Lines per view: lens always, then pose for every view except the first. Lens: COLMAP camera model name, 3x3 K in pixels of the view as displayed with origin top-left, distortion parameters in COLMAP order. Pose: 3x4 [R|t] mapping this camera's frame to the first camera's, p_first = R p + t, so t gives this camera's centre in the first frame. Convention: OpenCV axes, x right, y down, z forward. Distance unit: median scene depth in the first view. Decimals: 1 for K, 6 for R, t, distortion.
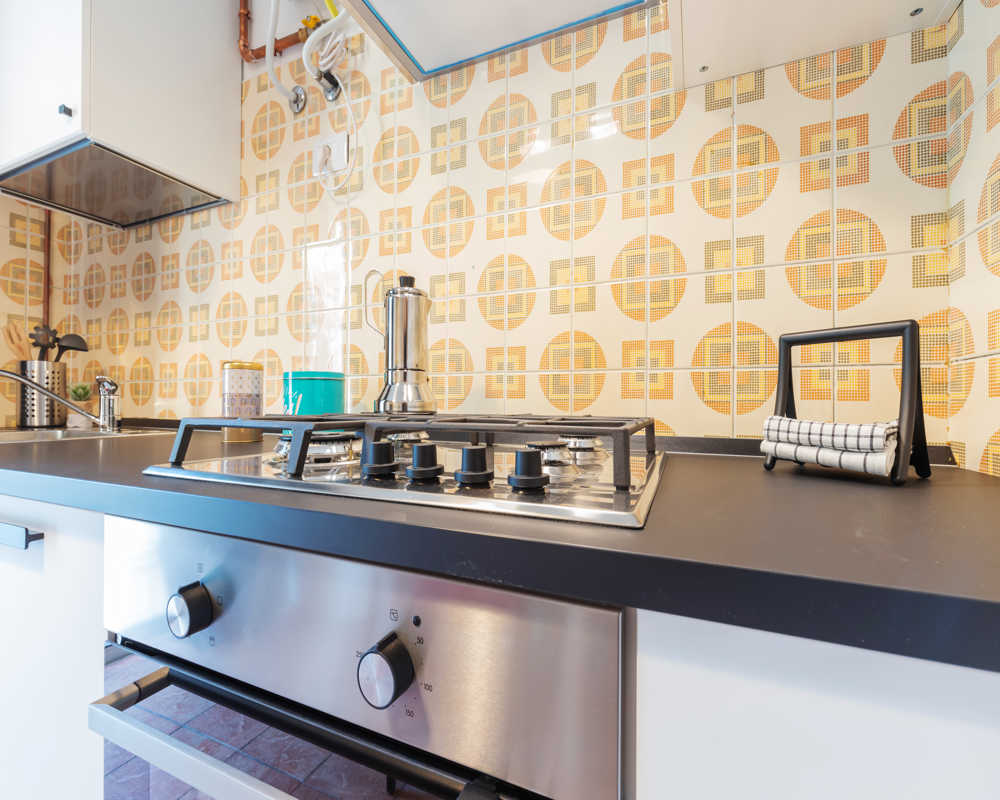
lens RADIAL K [[464.5, 0, 484.4], [0, 464.5, 400.4], [0, 0, 1]] dist [-0.001104, -0.000467]
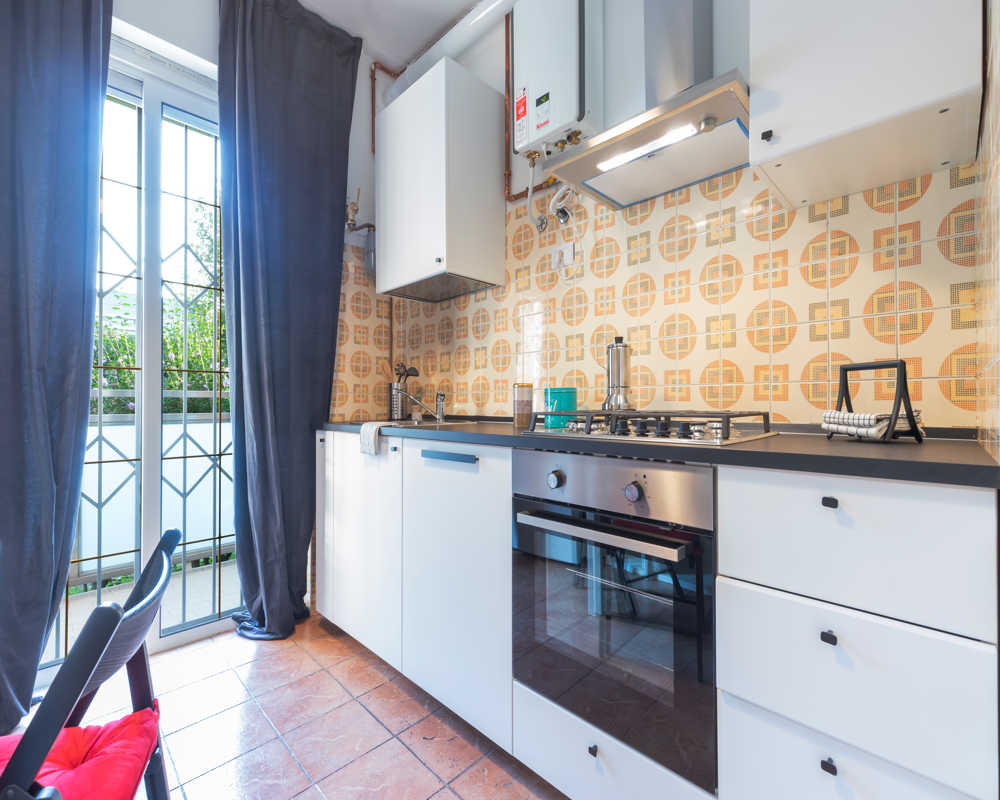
lens RADIAL K [[453.9, 0, 492.7], [0, 453.9, 403.0], [0, 0, 1]] dist [0.012433, -0.004355]
pose [[0.938681, -0.011333, -0.344600, -0.014092], [0.012981, 0.999913, 0.002475, -0.010536], [0.344542, -0.006796, 0.938746, -0.748147]]
